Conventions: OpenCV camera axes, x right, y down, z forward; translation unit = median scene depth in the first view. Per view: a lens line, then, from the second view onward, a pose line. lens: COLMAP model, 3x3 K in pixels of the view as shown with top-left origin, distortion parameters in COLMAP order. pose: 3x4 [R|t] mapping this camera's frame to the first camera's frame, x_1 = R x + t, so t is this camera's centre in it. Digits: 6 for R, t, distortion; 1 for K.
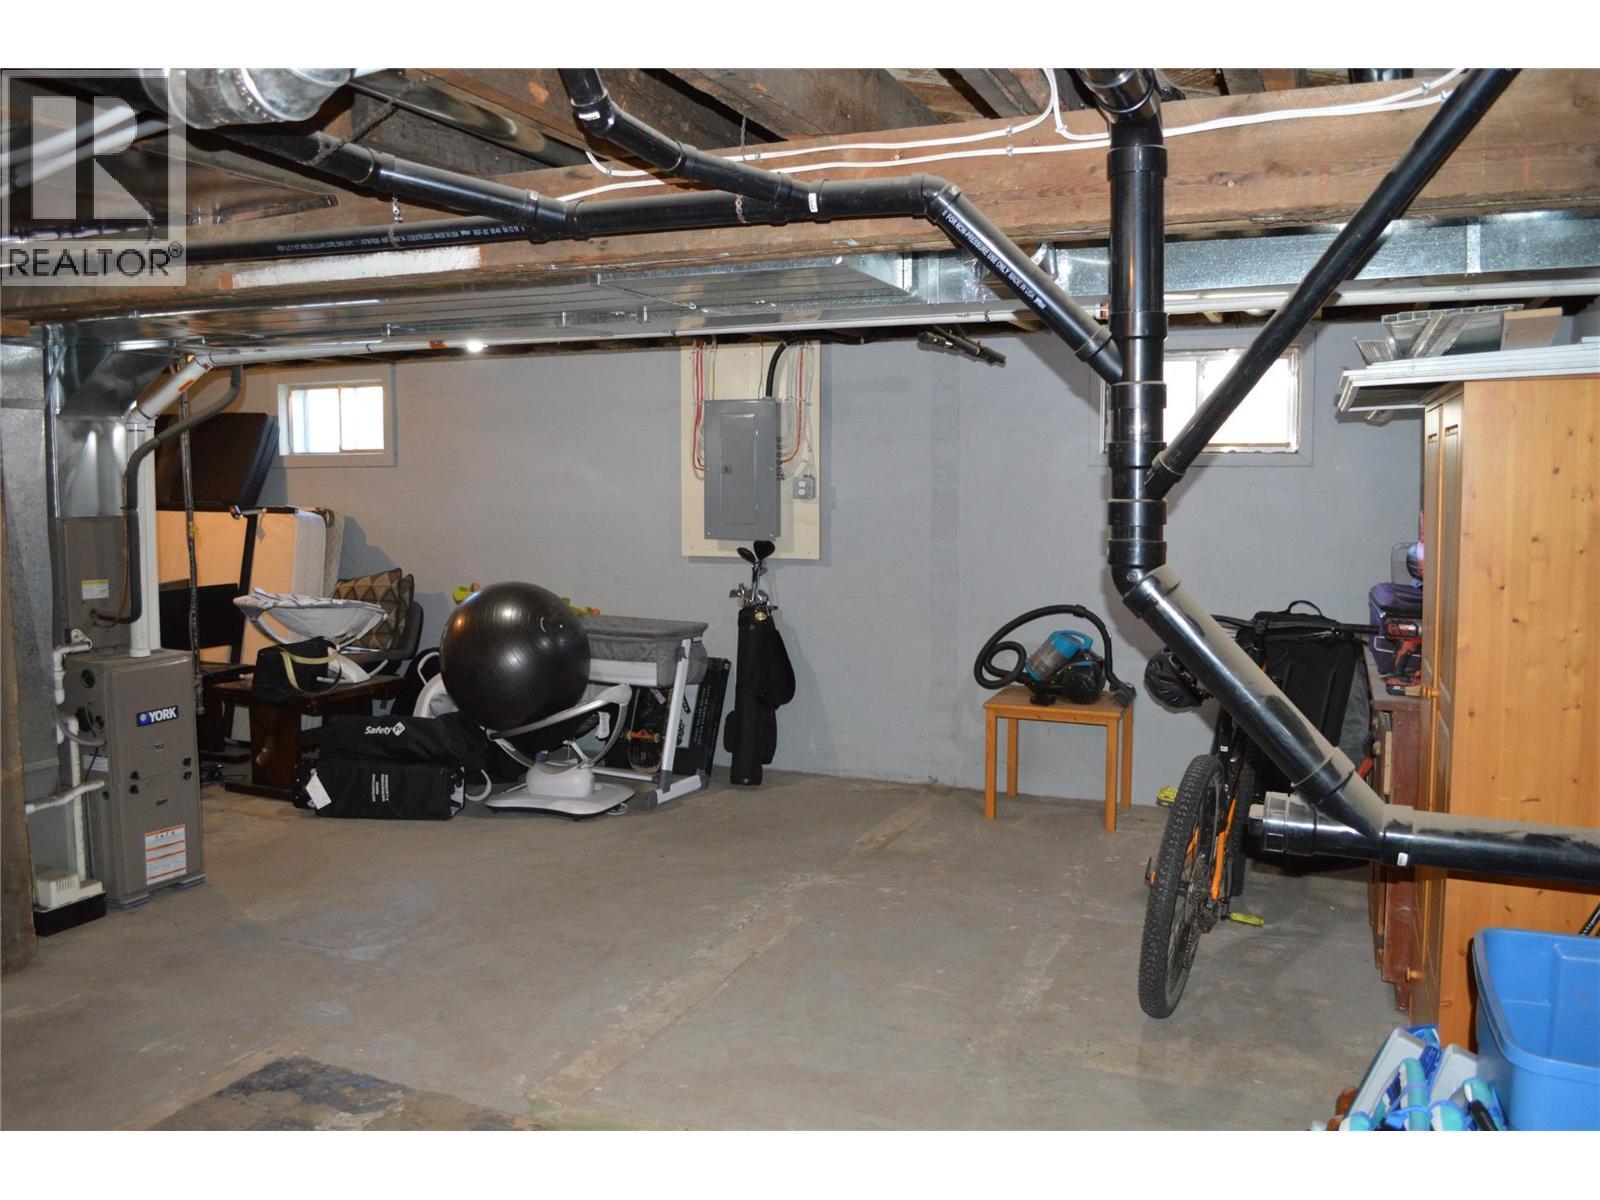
lens RADIAL K [[1293.3, 0, 800.0], [0, 1293.3, 600.0], [0, 0, 1]] dist [-0.075225, 0.005609]
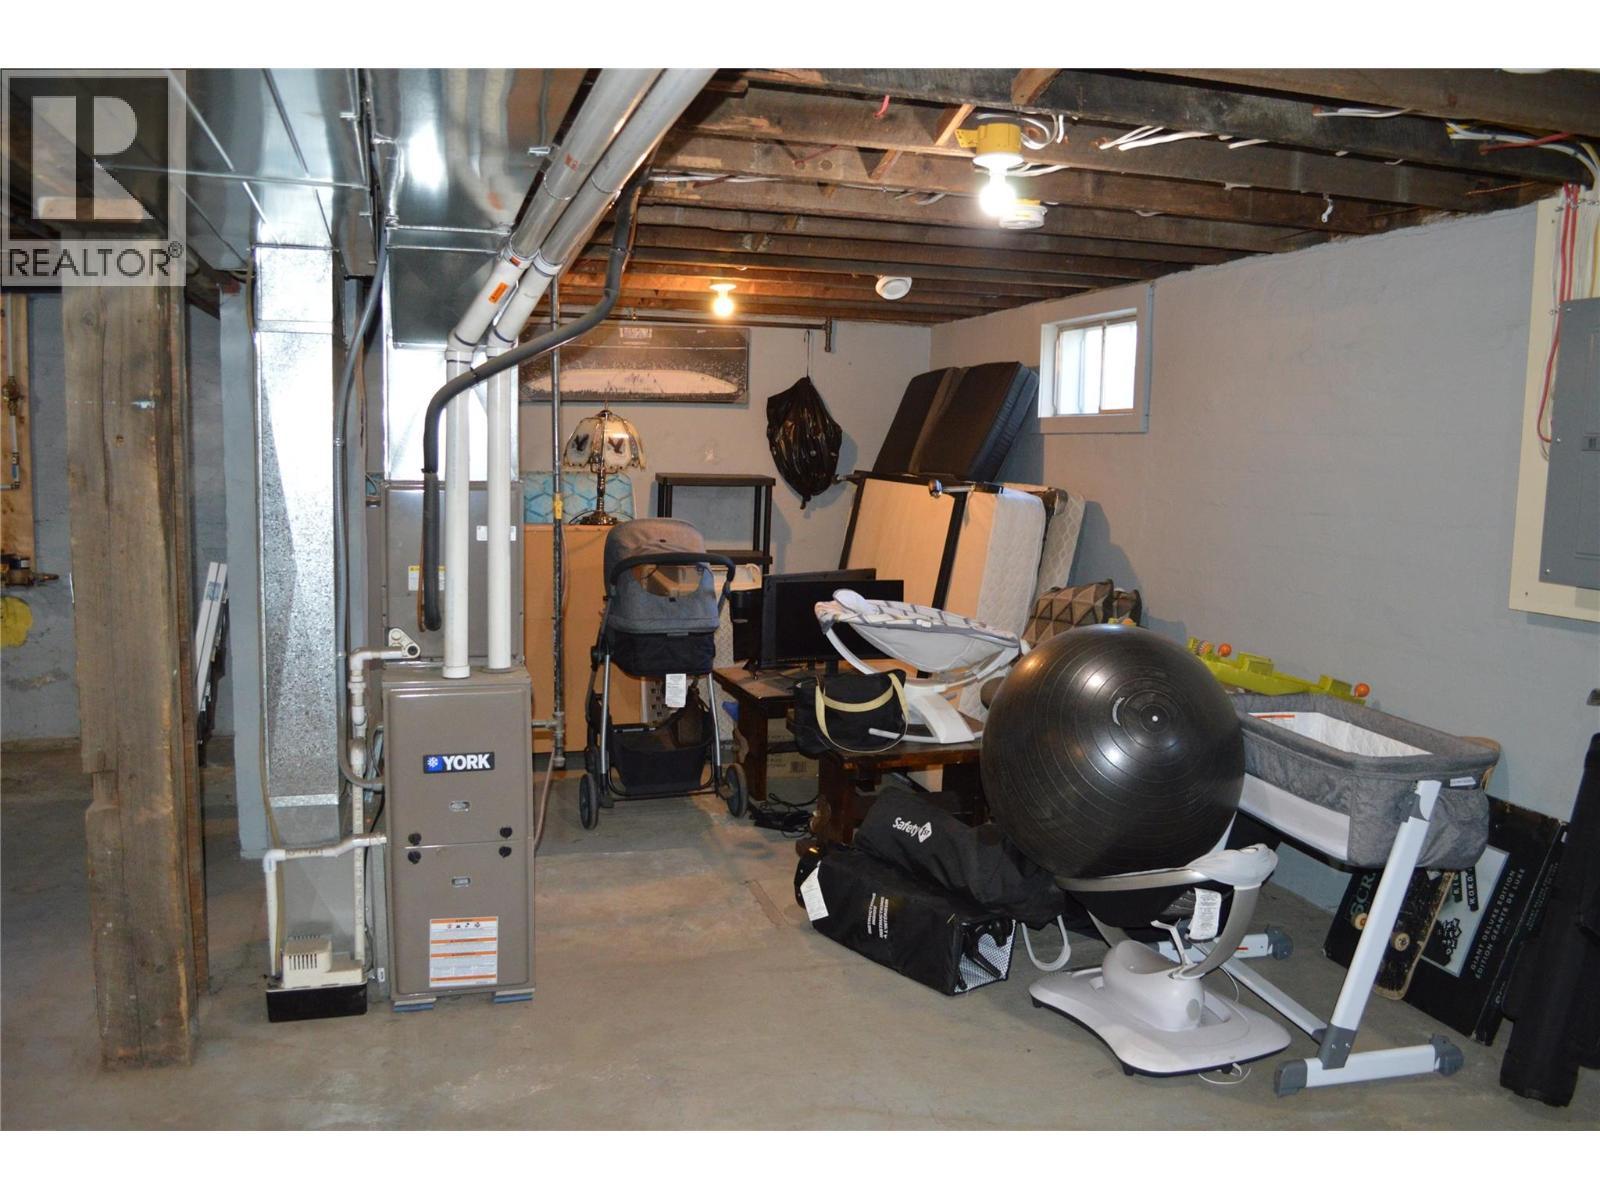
lens RADIAL K [[1293.3, 0, 800.0], [0, 1293.3, 600.0], [0, 0, 1]] dist [-0.075225, 0.005609]
pose [[0.651127, 0.104037, -0.751804, 0.116817], [-0.094070, 0.993985, 0.056079, -0.044332], [0.753117, 0.034207, 0.656997, 0.504098]]
